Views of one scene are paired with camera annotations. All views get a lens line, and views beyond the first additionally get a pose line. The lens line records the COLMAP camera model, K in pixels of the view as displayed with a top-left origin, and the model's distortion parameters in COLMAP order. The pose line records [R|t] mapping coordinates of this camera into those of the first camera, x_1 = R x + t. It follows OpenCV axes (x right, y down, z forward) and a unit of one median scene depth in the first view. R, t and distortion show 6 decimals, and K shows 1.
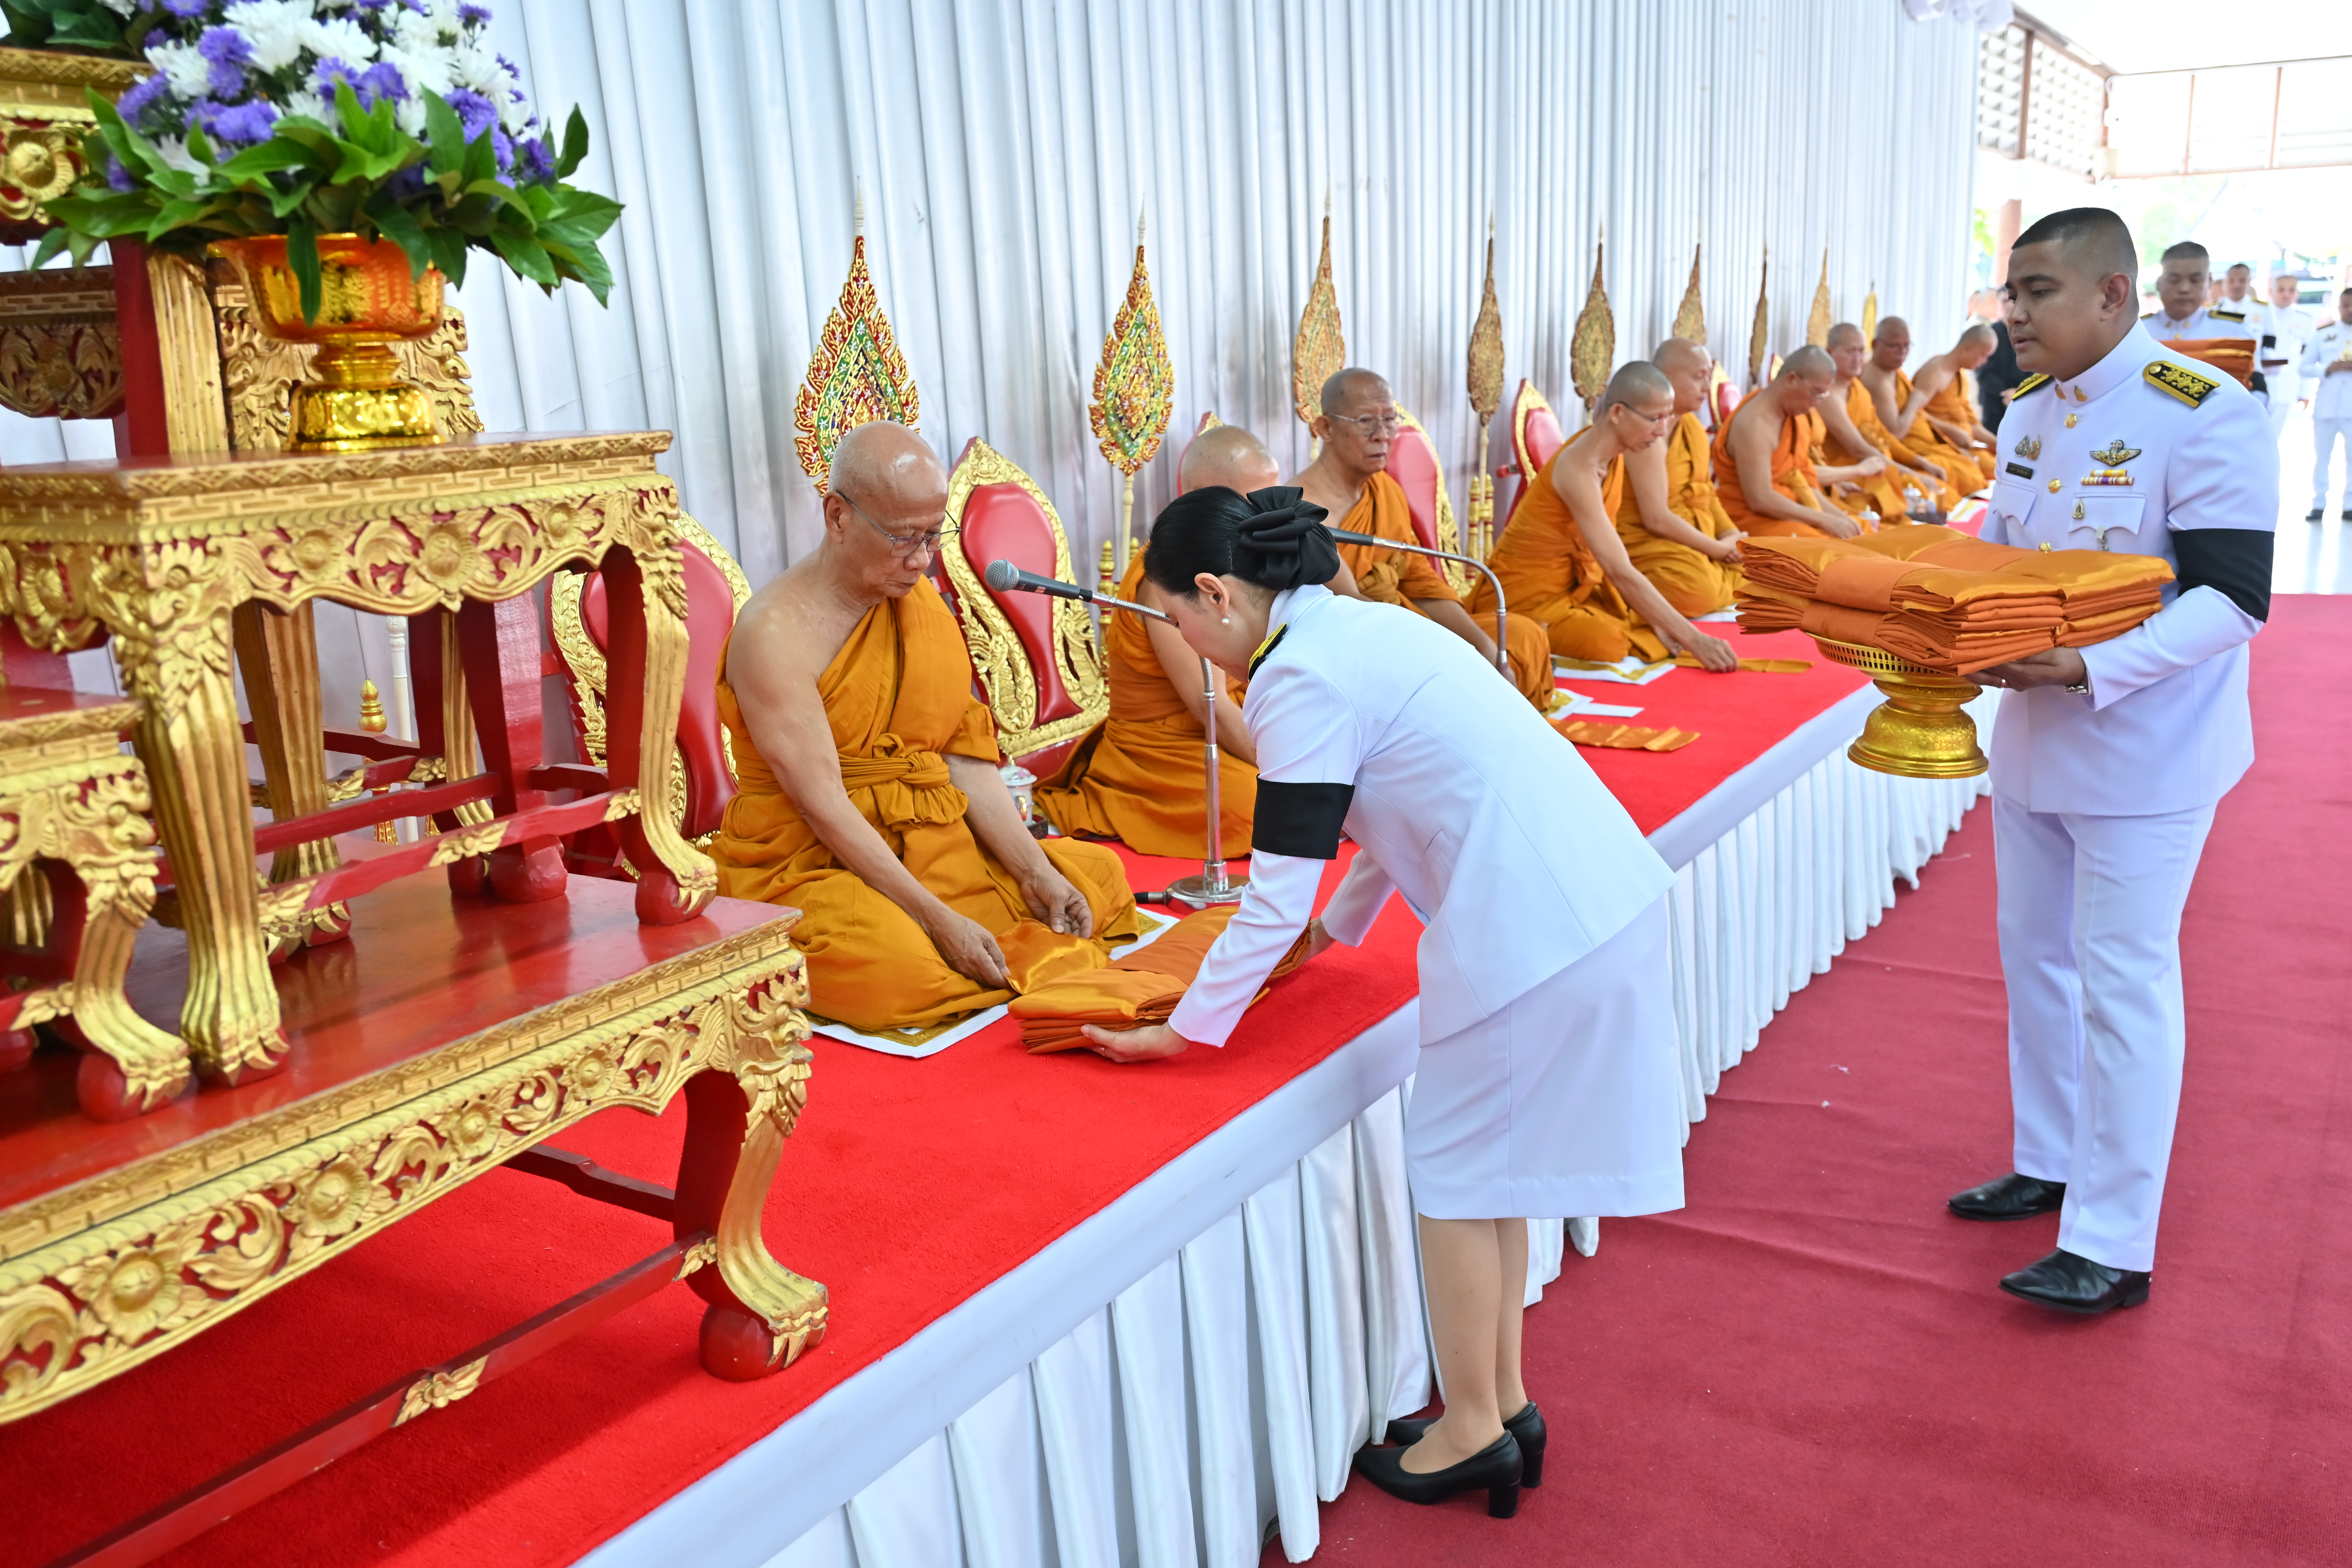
lens RADIAL K [[1983.4, 0, 1174.1], [0, 1983.4, 781.5], [0, 0, 1]] dist [-0.000566, -0.004091]
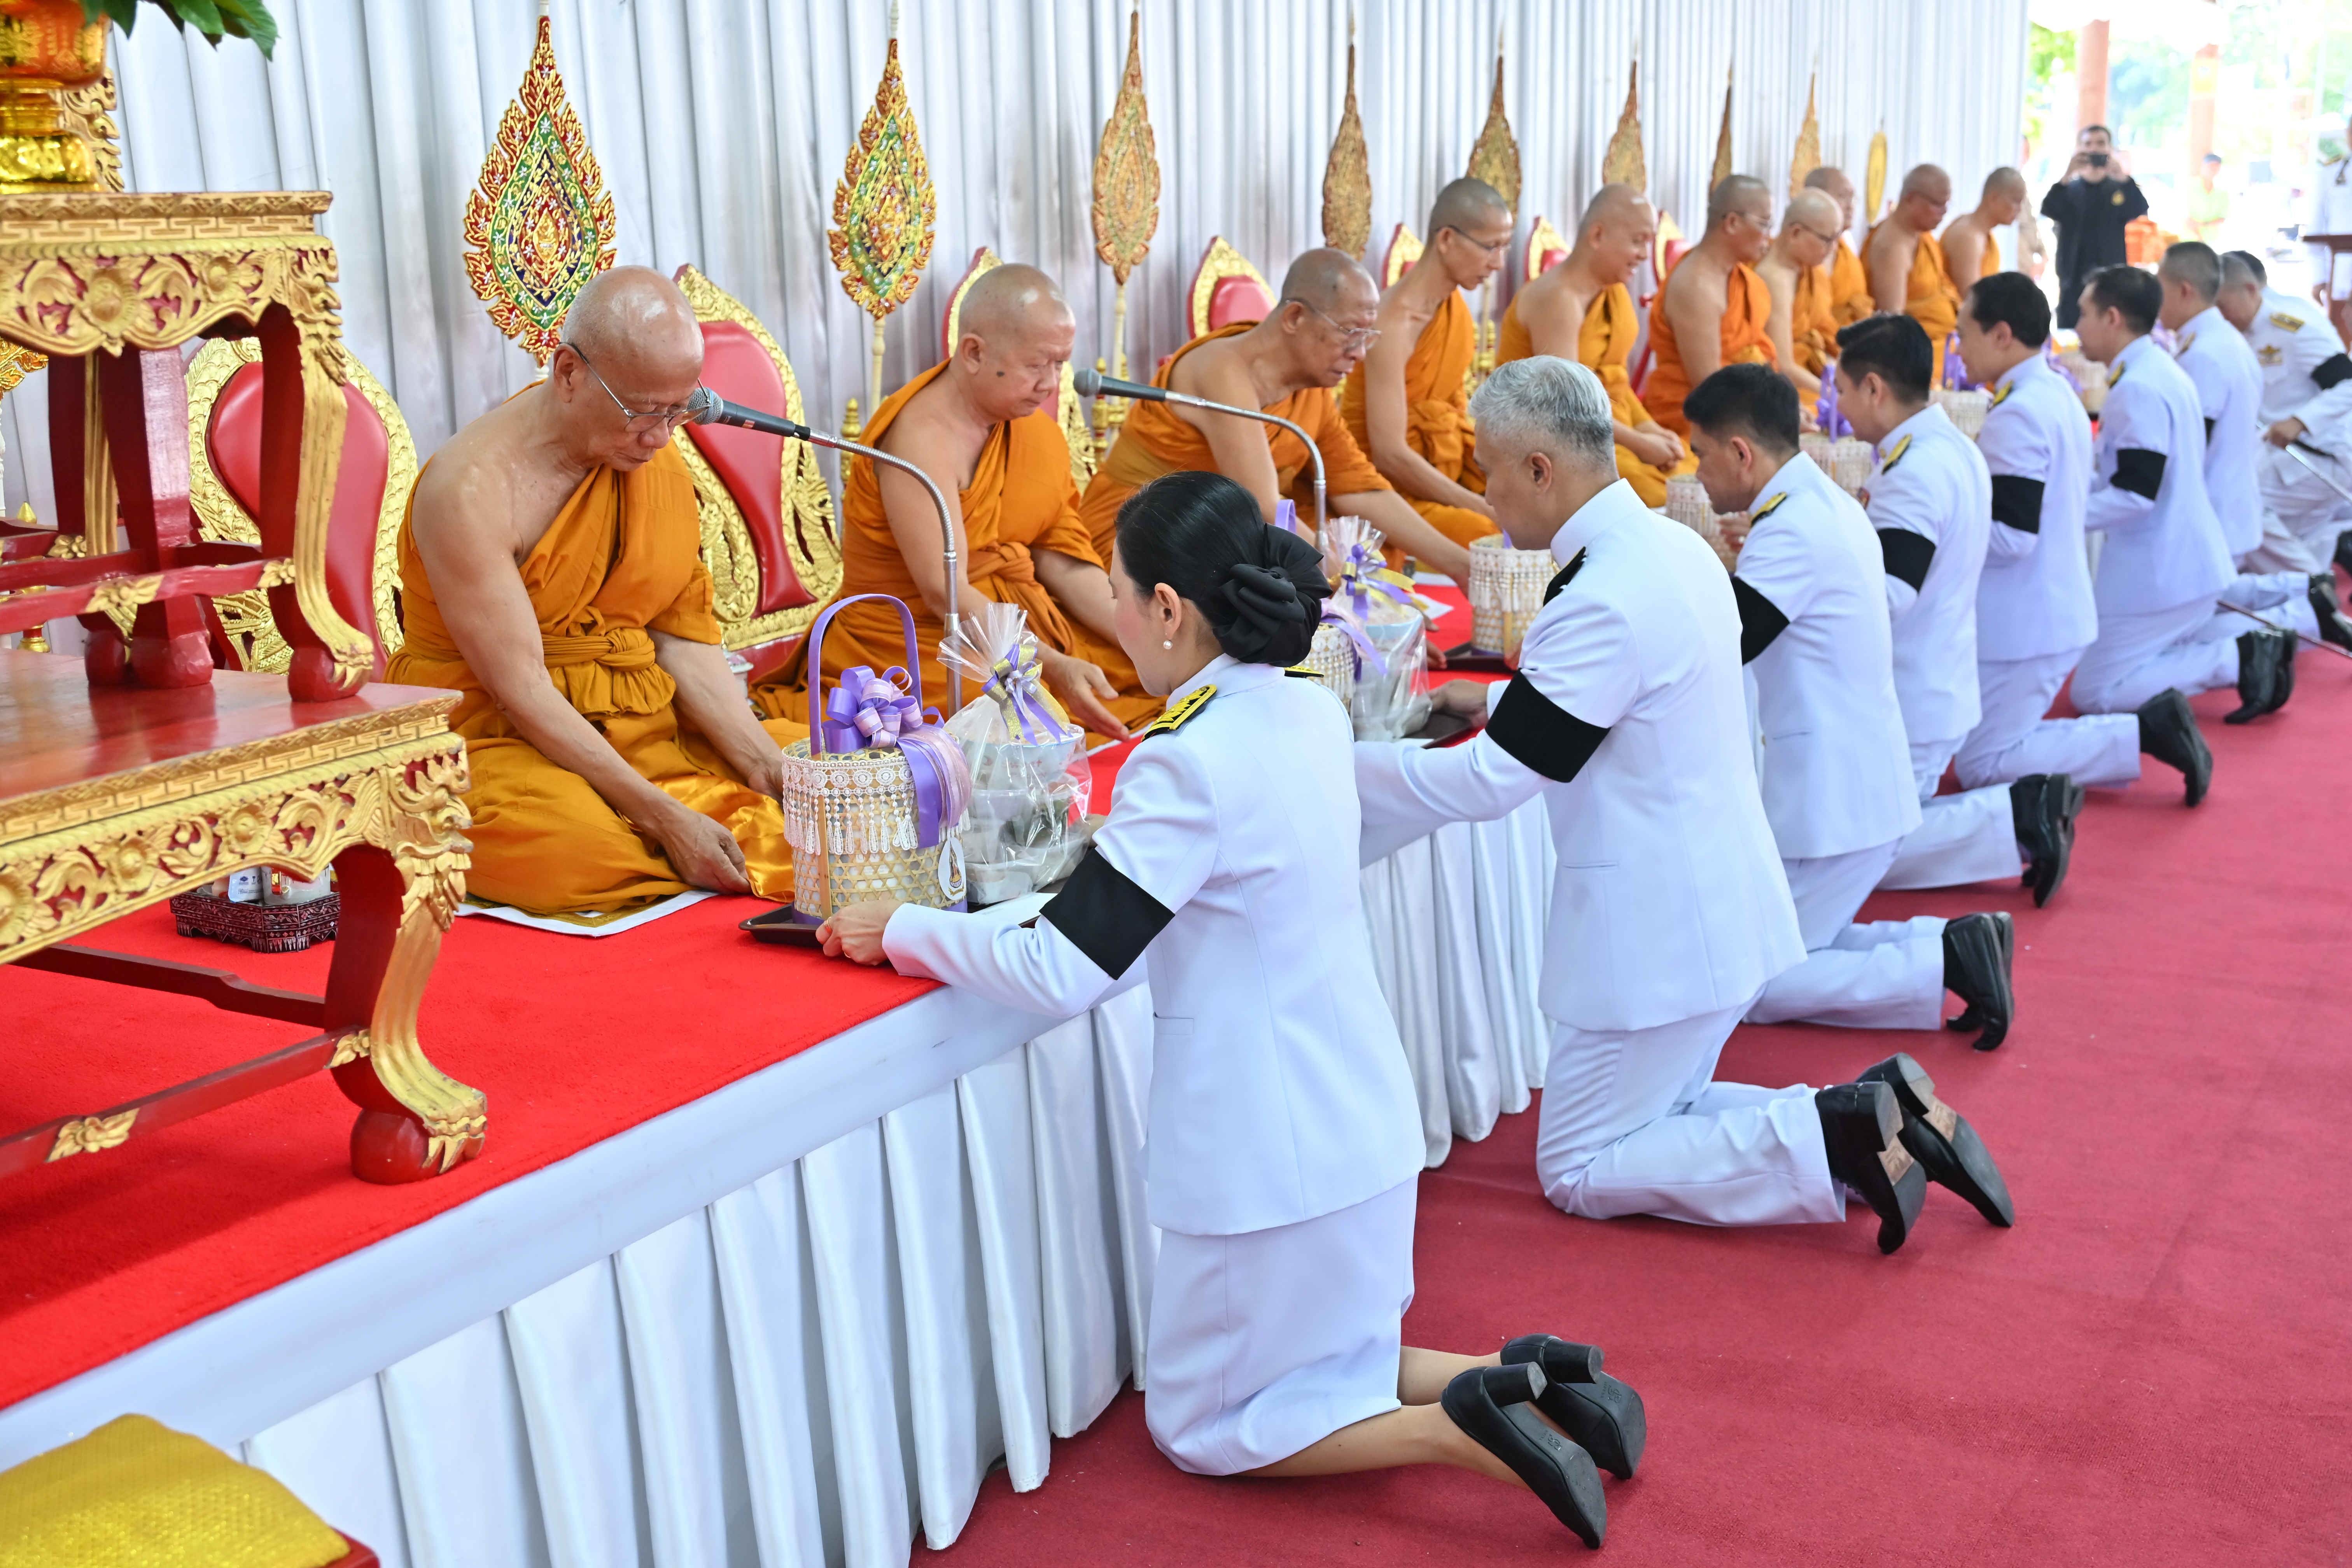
lens RADIAL K [[2778.4, 0, 1177.1], [0, 2778.4, 785.1], [0, 0, 1]] dist [-0.013126, 0.000000]
pose [[0.998116, 0.006013, 0.061059, 0.055997], [-0.005447, 0.999941, -0.009429, 0.086441], [-0.061112, 0.009079, 0.998090, -0.267282]]
